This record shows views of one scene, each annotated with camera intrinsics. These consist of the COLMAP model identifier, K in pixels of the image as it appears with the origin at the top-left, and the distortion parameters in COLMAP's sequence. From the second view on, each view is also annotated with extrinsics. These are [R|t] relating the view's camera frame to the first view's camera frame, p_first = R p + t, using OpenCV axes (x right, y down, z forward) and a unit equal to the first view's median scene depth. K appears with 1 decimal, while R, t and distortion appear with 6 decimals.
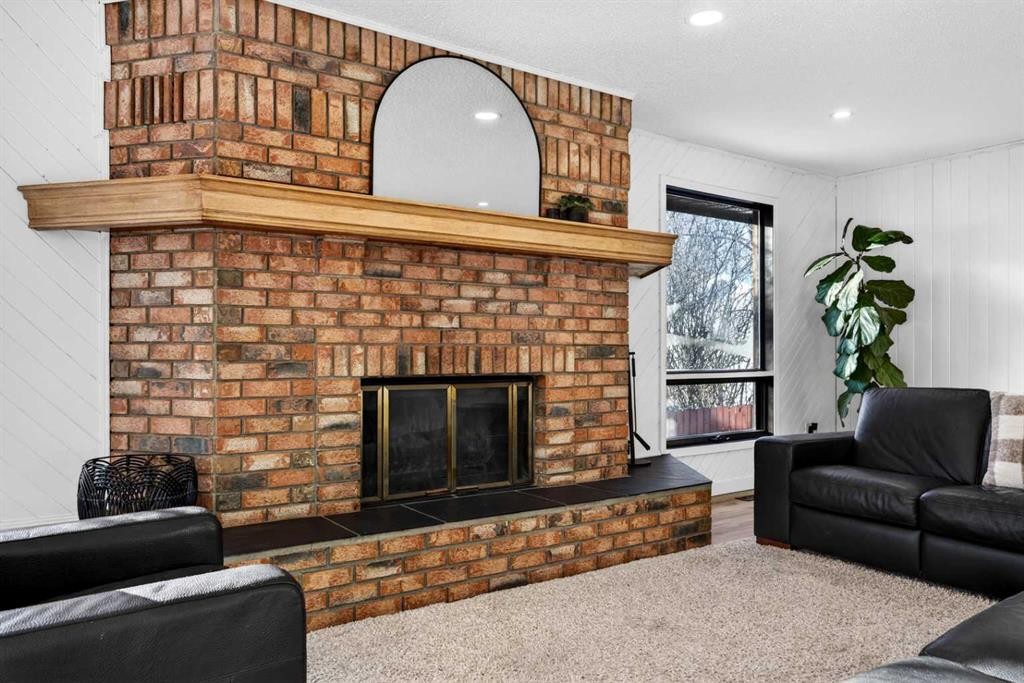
lens RADIAL K [[730.0, 0, 511.4], [0, 730.0, 341.8], [0, 0, 1]] dist [0.001482, 0.002817]
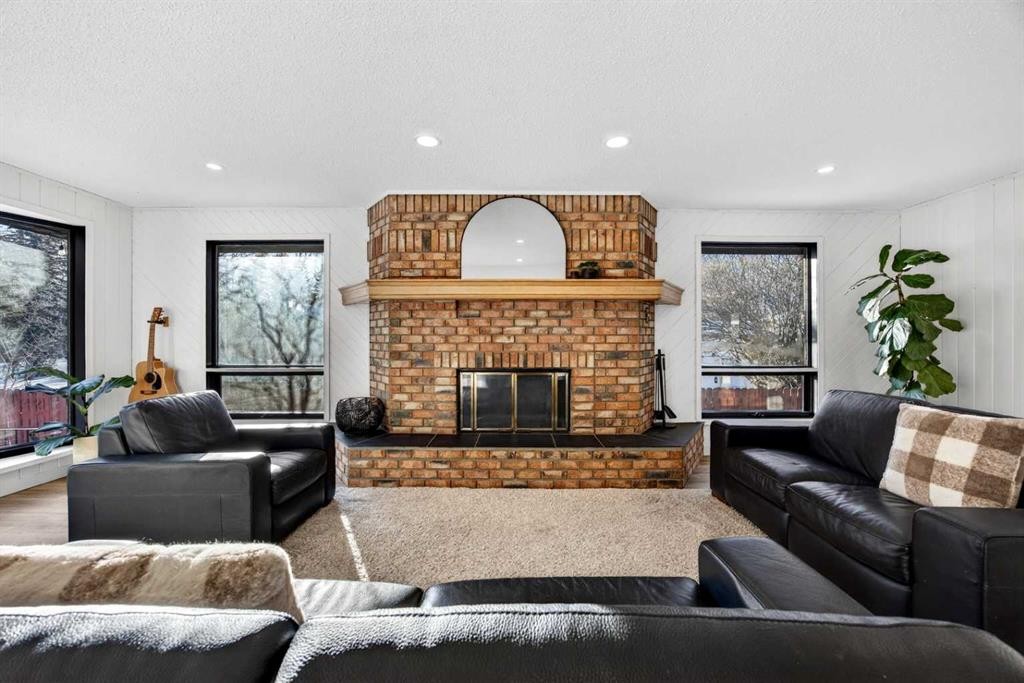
lens RADIAL K [[389.5, 0, 512.3], [0, 389.5, 336.2], [0, 0, 1]] dist [-0.013279, 0.000782]
pose [[0.824681, -0.003158, -0.565590, 0.493772], [0.007425, 0.999959, 0.005243, -0.040929], [0.565550, -0.008523, 0.824670, 0.185892]]
